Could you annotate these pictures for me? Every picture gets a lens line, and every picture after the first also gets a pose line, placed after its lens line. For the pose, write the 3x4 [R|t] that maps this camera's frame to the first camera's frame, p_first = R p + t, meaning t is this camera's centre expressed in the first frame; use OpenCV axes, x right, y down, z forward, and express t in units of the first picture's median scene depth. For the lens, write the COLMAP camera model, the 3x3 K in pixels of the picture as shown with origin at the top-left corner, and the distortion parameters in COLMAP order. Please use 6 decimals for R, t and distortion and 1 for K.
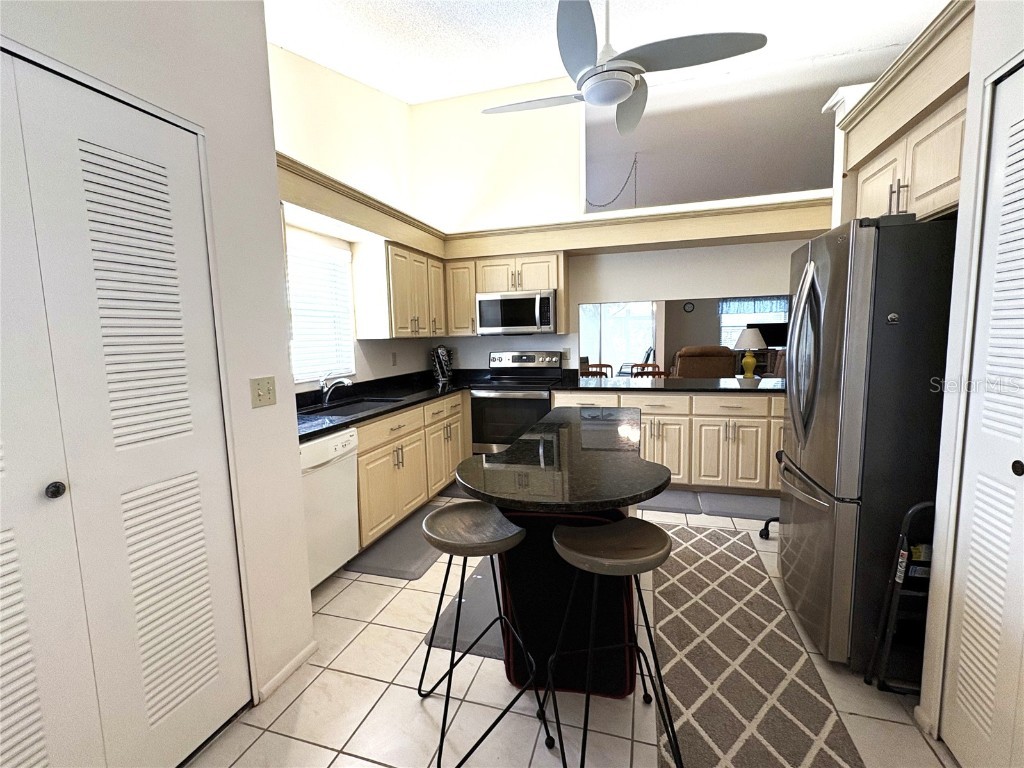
lens RADIAL K [[452.7, 0, 513.2], [0, 452.7, 383.8], [0, 0, 1]] dist [-0.000365, -0.000050]
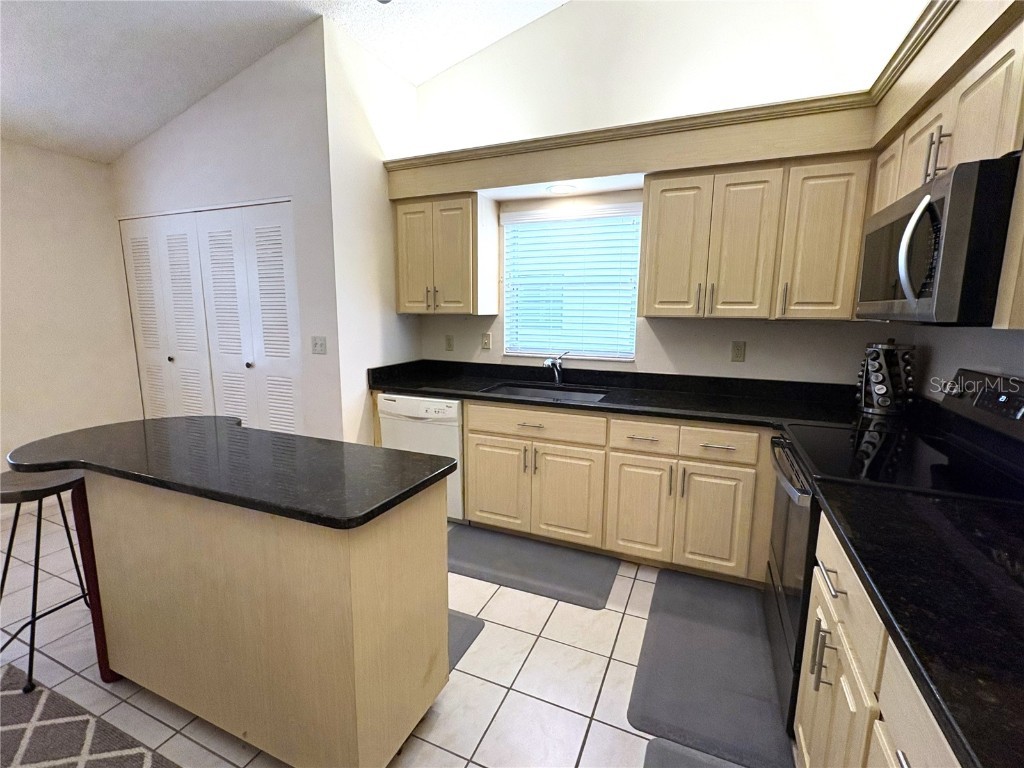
lens RADIAL K [[461.5, 0, 508.0], [0, 461.5, 382.8], [0, 0, 1]] dist [-0.003877, 0.000419]
pose [[-0.119291, 0.181554, -0.976119, 0.482822], [-0.112039, 0.974398, 0.194926, -0.119517], [0.986518, 0.132617, -0.095896, 0.890417]]
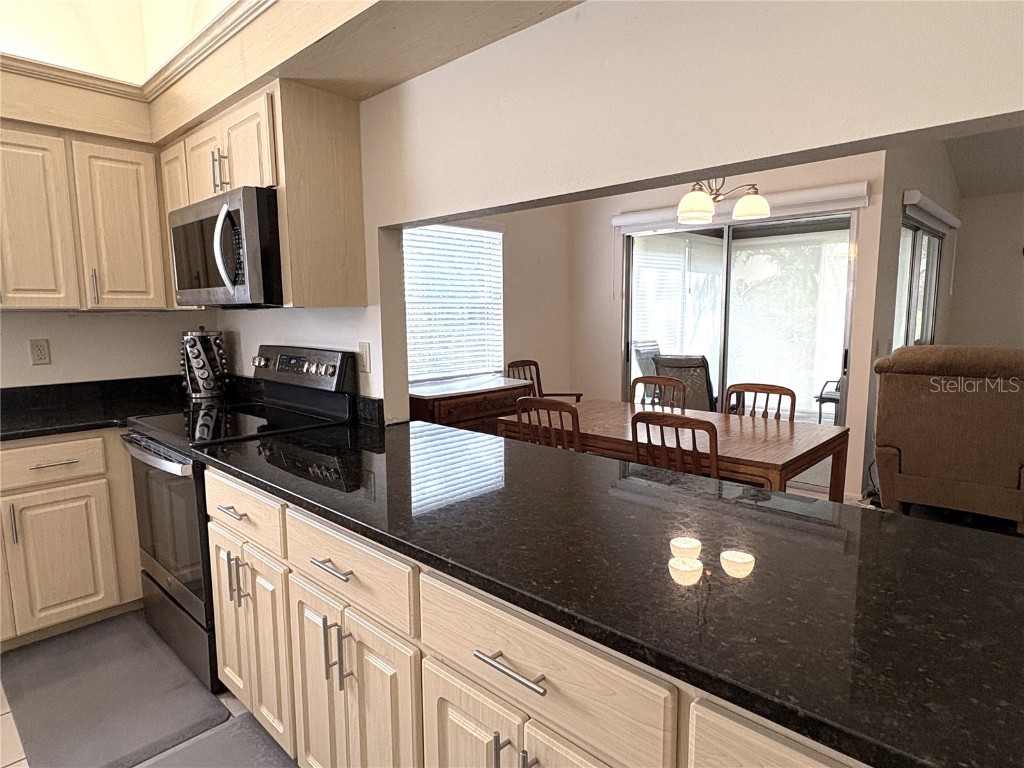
lens RADIAL K [[591.8, 0, 509.6], [0, 591.8, 384.0], [0, 0, 1]] dist [0.003381, 0.001429]
pose [[0.893945, 0.074814, -0.441889, 0.589861], [-0.062809, 0.997152, 0.041760, -0.093771], [0.443755, -0.009577, 0.896097, 0.757938]]
